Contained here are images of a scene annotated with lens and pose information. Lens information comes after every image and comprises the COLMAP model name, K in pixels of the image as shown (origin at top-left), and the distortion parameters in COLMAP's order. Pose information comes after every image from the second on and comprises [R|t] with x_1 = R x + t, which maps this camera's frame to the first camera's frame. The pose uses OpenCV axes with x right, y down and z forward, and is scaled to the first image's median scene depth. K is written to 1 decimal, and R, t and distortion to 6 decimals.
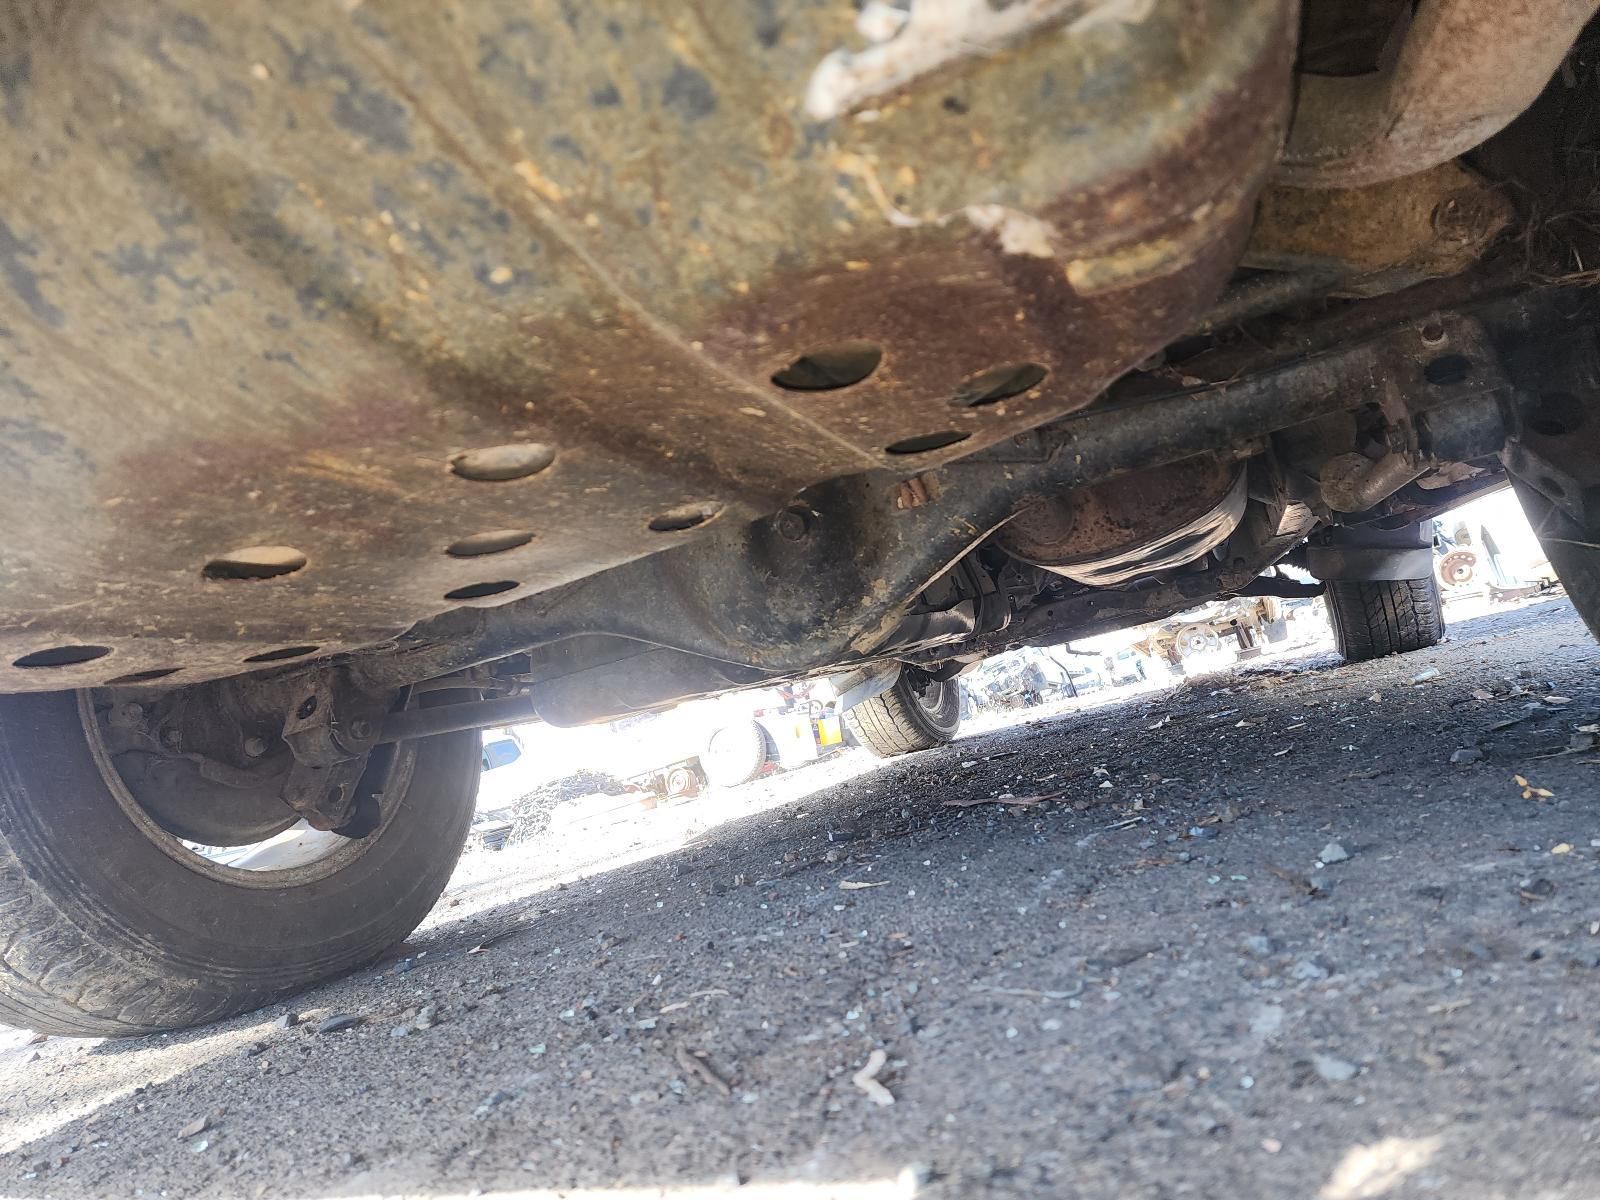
lens RADIAL K [[1079.8, 0, 755.4], [0, 1079.8, 624.7], [0, 0, 1]] dist [0.060766, -0.067579]
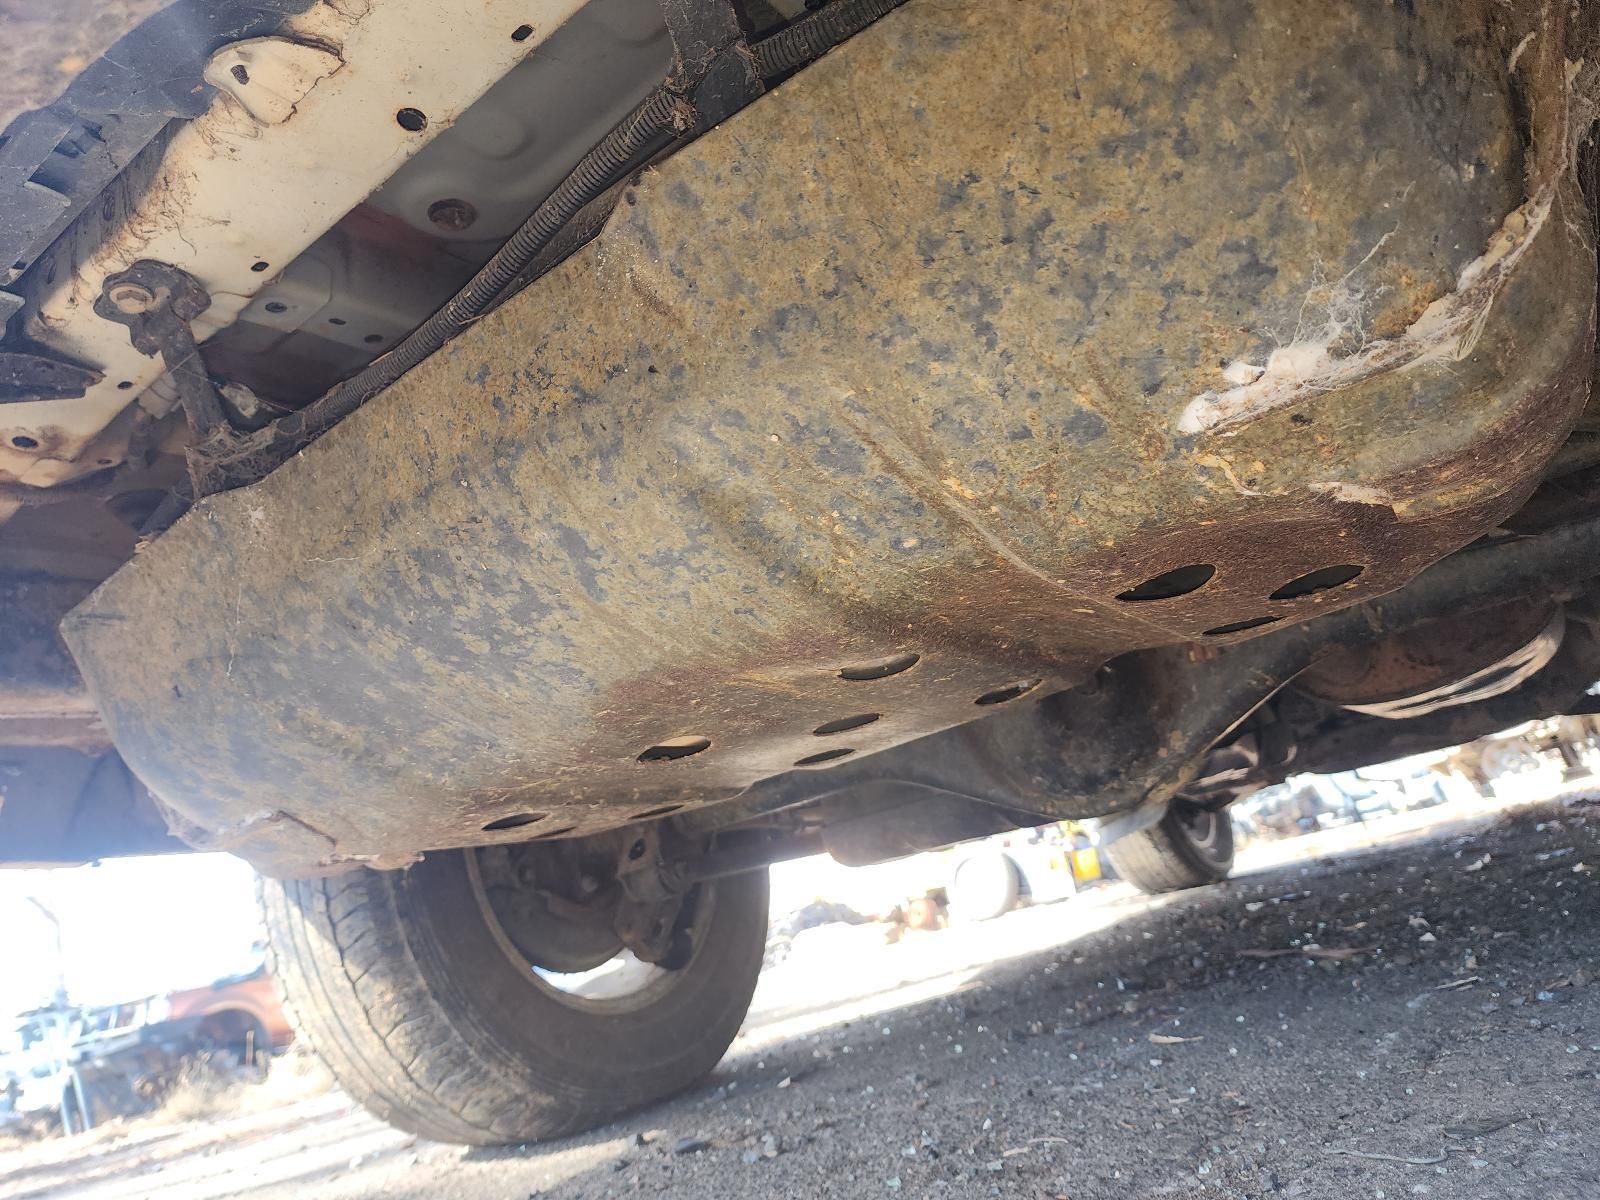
lens RADIAL K [[1079.8, 0, 755.4], [0, 1079.8, 624.7], [0, 0, 1]] dist [0.060766, -0.067579]
pose [[0.976805, -0.035633, -0.211147, -0.071257], [0.011262, 0.993242, -0.115517, -0.037552], [0.213836, 0.110460, 0.970604, -0.139571]]
